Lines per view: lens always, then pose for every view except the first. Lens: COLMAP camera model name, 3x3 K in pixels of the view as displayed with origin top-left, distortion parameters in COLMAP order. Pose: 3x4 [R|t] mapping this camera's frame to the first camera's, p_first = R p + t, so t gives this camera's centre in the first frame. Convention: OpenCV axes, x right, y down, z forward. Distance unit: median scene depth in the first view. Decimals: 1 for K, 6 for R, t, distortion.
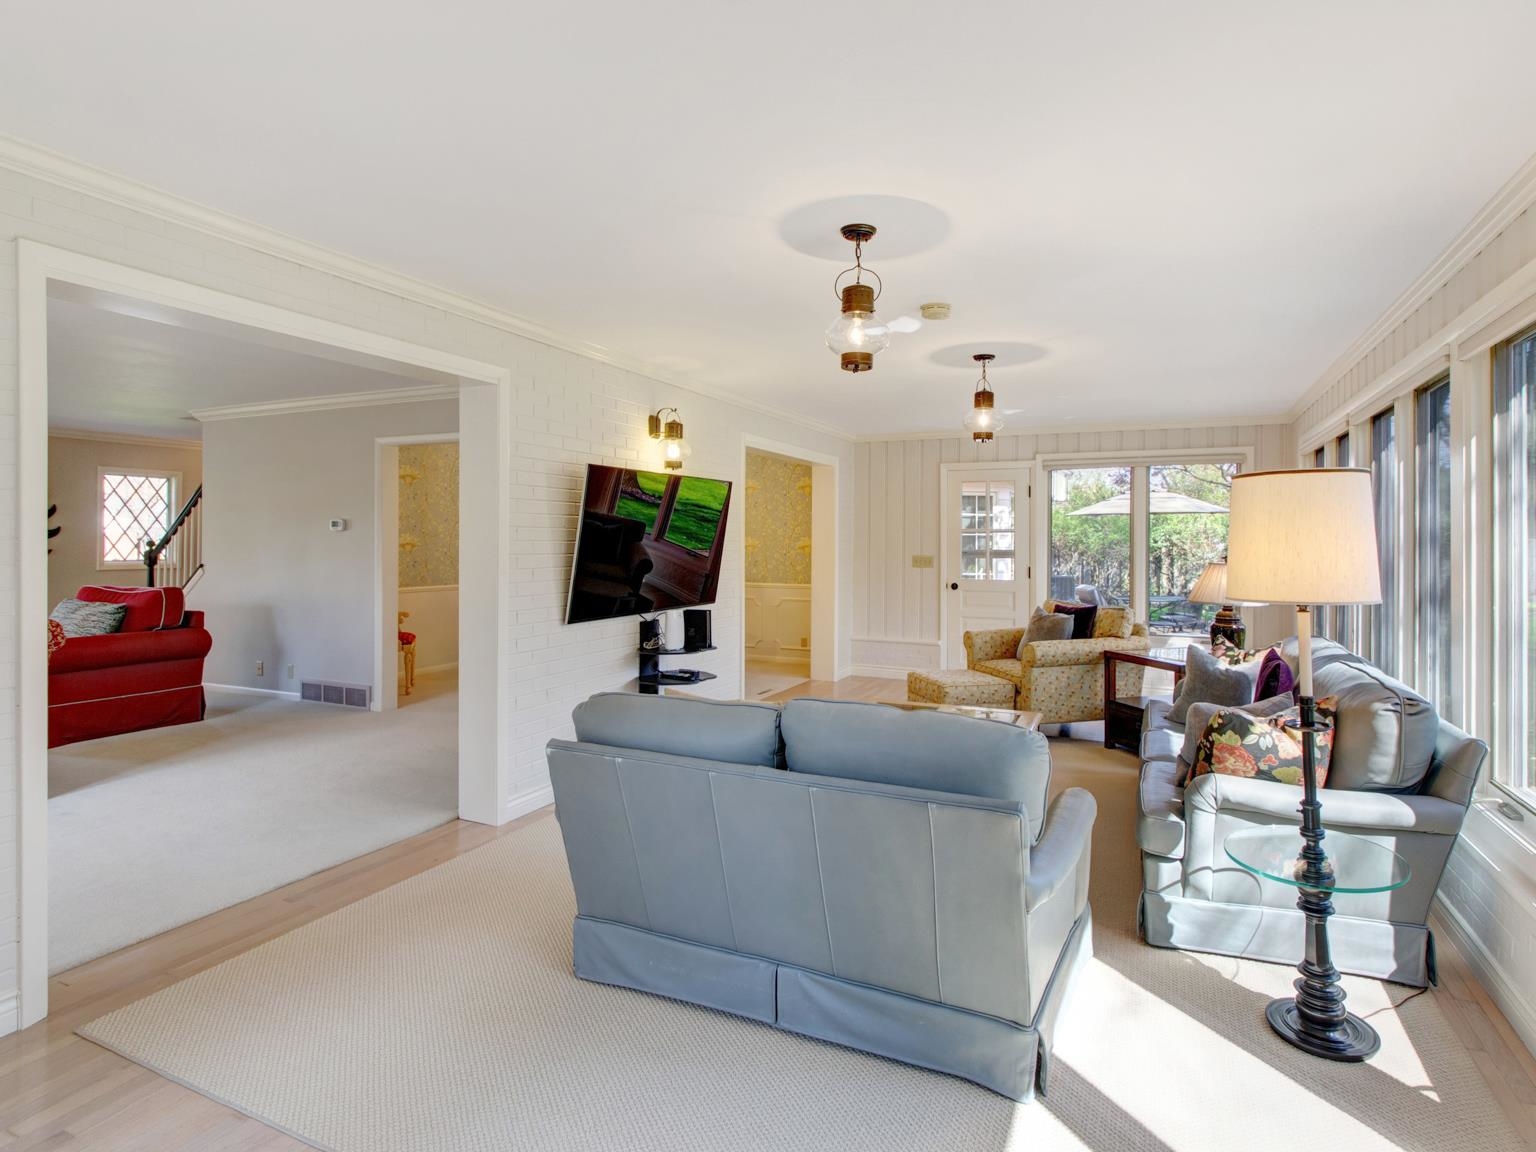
lens RADIAL K [[833.9, 0, 749.6], [0, 833.9, 547.7], [0, 0, 1]] dist [-0.004150, -0.000775]
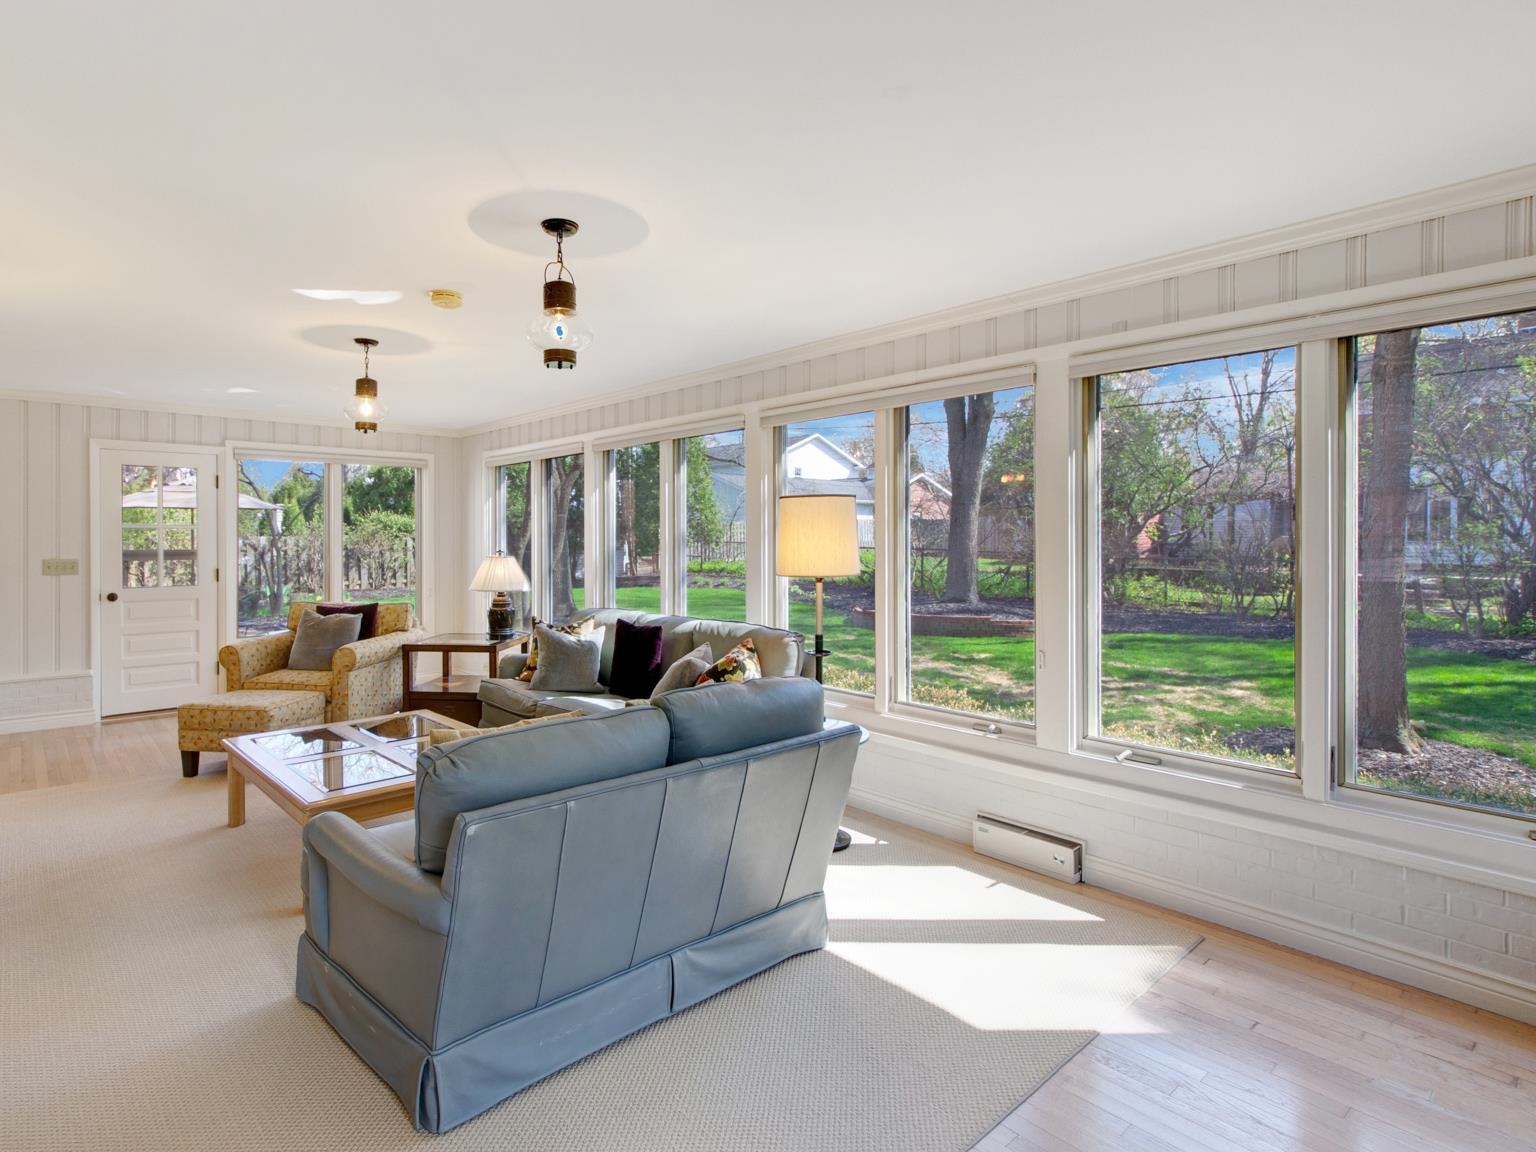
lens RADIAL K [[833.9, 0, 749.6], [0, 833.9, 547.7], [0, 0, 1]] dist [-0.004150, -0.000775]
pose [[0.379262, -0.018680, 0.925101, -0.422243], [0.013633, 0.999800, 0.014600, -0.006064], [-0.925189, 0.007075, 0.379441, 0.252875]]
